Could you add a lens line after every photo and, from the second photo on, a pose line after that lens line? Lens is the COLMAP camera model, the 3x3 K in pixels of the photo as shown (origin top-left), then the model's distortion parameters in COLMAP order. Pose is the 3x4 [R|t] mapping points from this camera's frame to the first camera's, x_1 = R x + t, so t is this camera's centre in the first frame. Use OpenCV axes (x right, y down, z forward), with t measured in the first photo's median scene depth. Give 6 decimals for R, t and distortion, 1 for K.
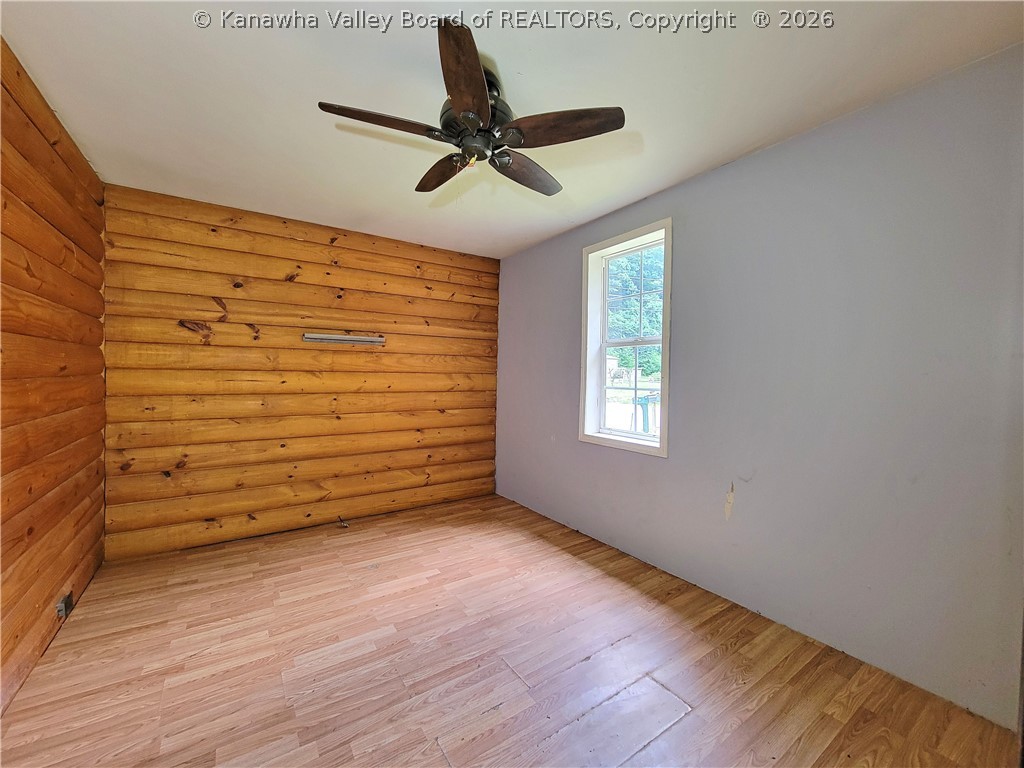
lens RADIAL K [[421.3, 0, 513.1], [0, 421.3, 390.8], [0, 0, 1]] dist [0.002099, -0.003709]
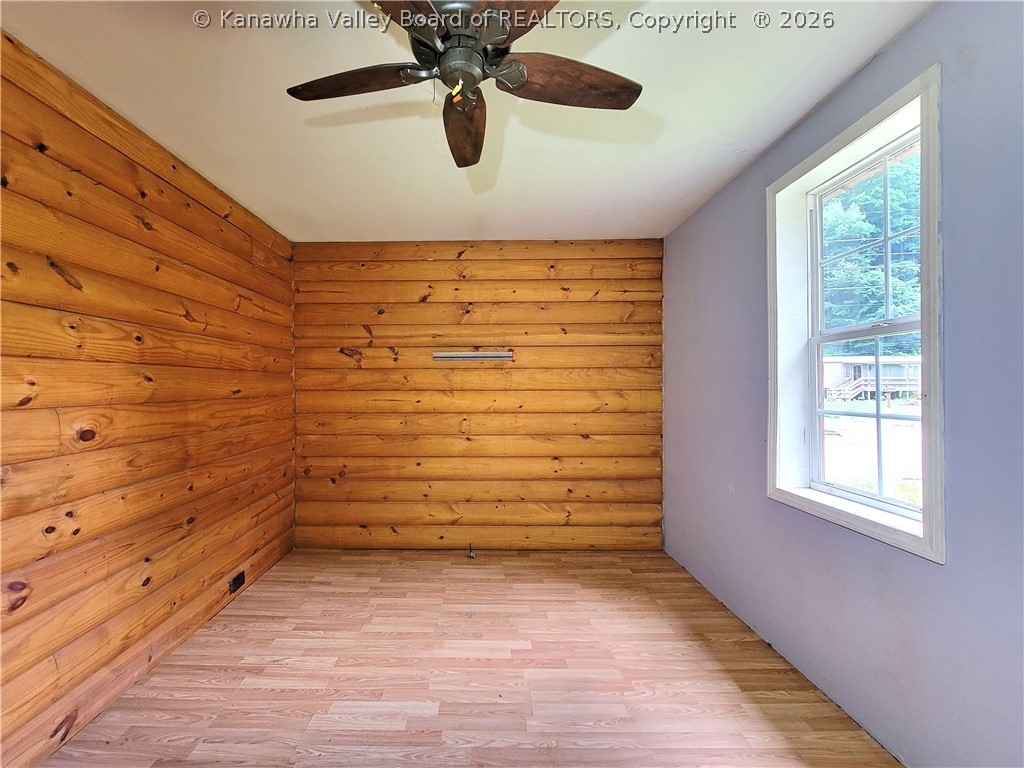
lens RADIAL K [[421.3, 0, 513.1], [0, 421.3, 390.8], [0, 0, 1]] dist [0.002099, -0.003709]
pose [[0.815008, -0.011584, -0.579334, 0.218658], [-0.009047, 0.999424, -0.032711, -0.014259], [0.579379, 0.031901, 0.814434, 0.286606]]
